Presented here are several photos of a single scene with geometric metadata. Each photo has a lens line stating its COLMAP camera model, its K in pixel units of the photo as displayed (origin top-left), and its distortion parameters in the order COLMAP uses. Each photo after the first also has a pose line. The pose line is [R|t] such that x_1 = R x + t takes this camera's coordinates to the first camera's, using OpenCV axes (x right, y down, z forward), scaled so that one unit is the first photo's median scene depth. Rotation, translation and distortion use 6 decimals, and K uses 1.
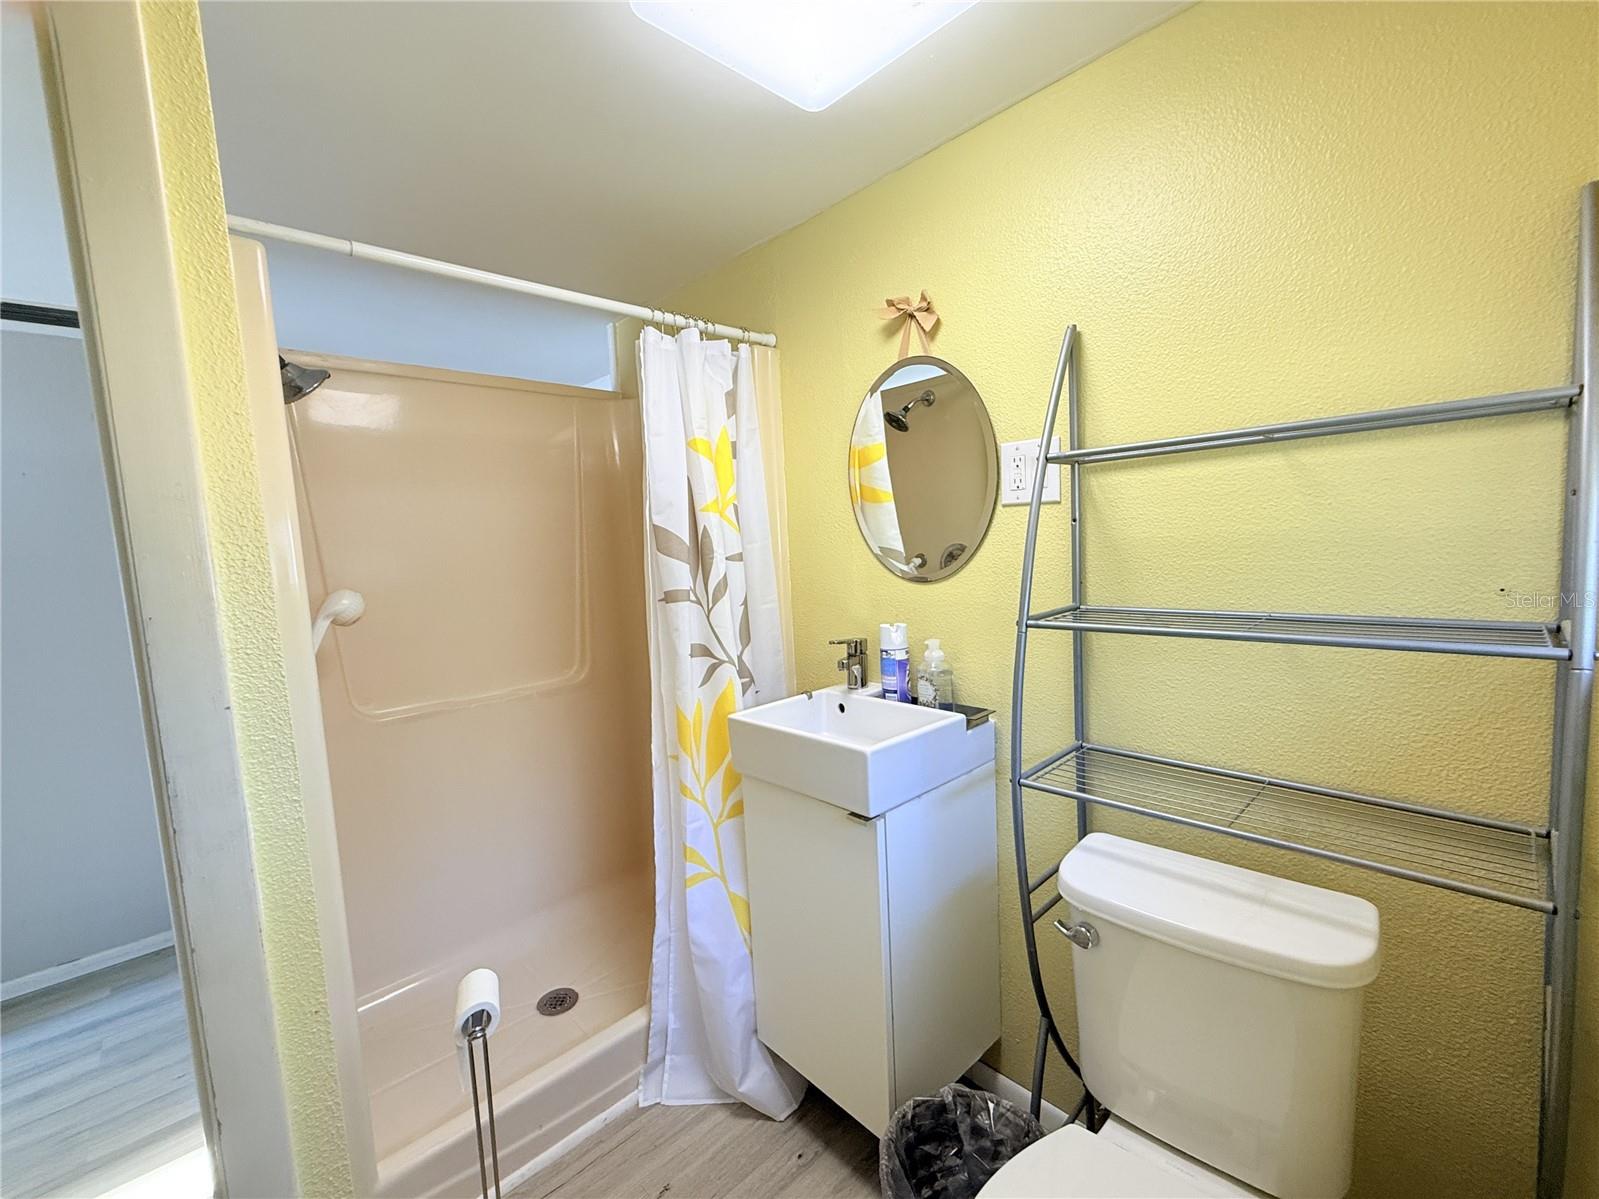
lens RADIAL K [[648.5, 0, 799.5], [0, 648.5, 599.5], [0, 0, 1]] dist [-0.000108, -0.000016]
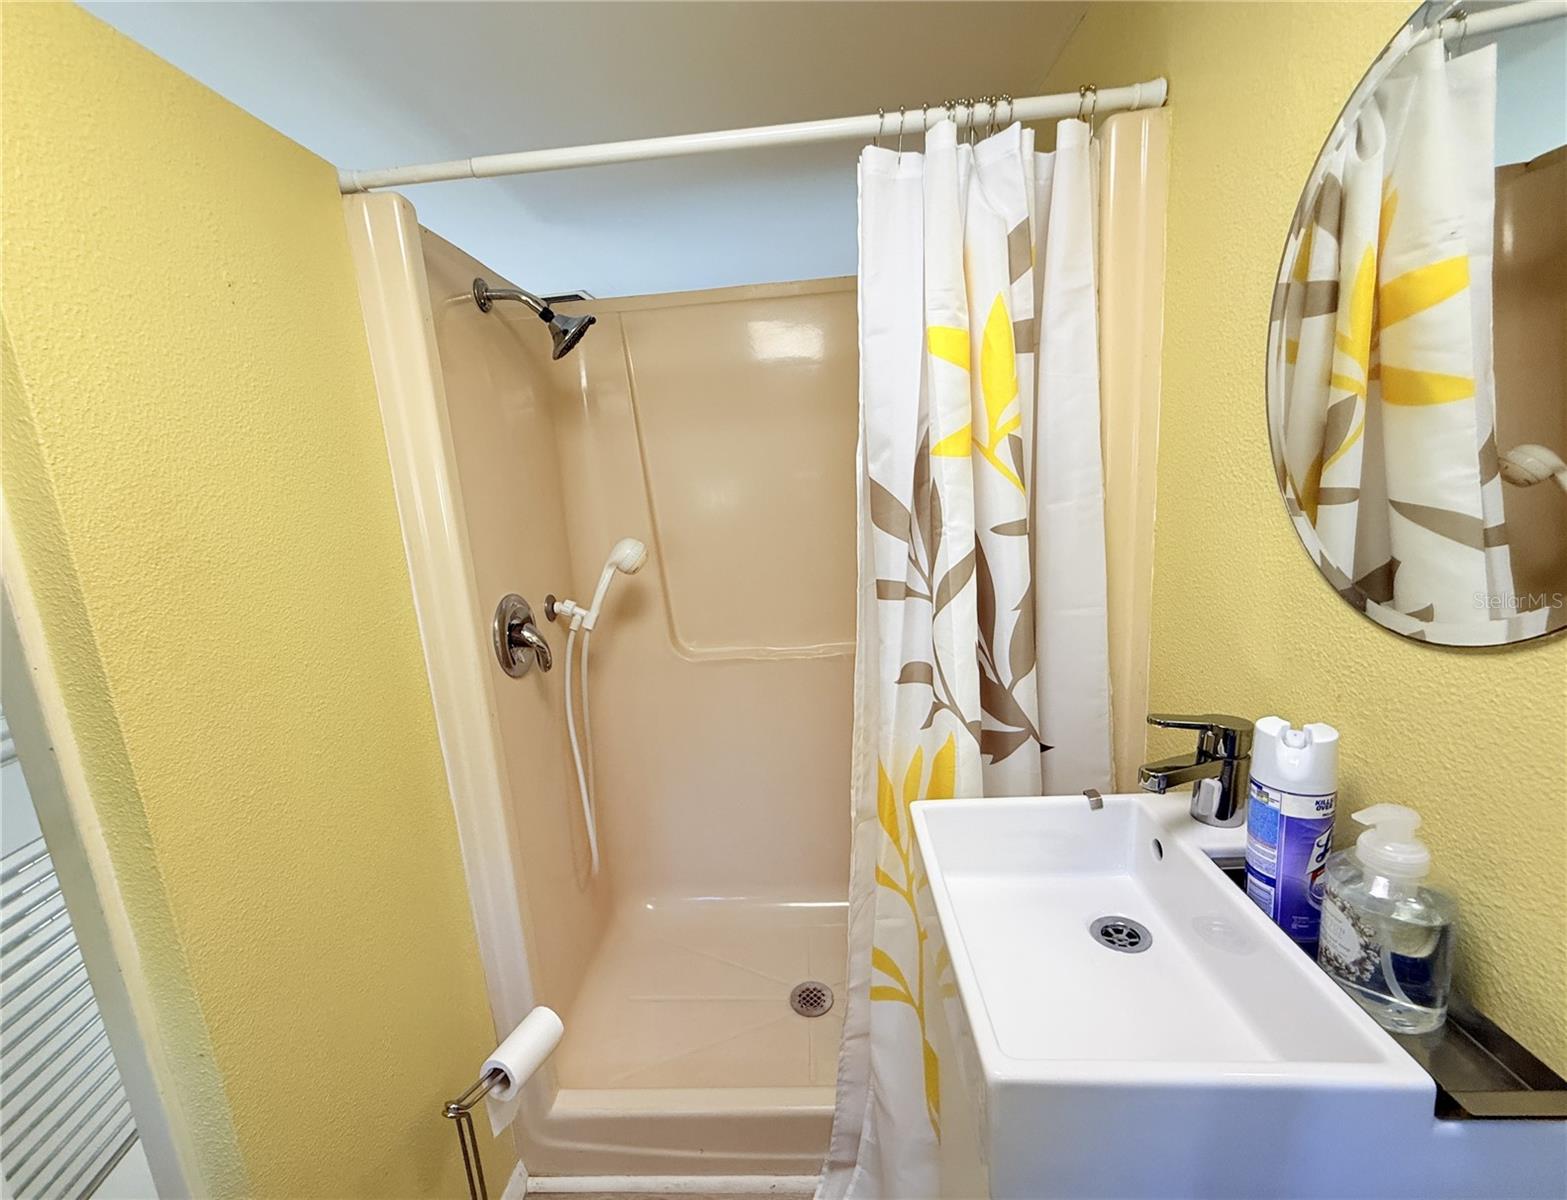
lens RADIAL K [[644.5, 0, 783.5], [0, 644.5, 600.0], [0, 0, 1]] dist [0.005345, -0.000399]
pose [[0.691016, 0.143902, -0.708371, 0.195443], [-0.035645, 0.985575, 0.165443, -0.097498], [0.721960, -0.089074, 0.686178, 0.475679]]
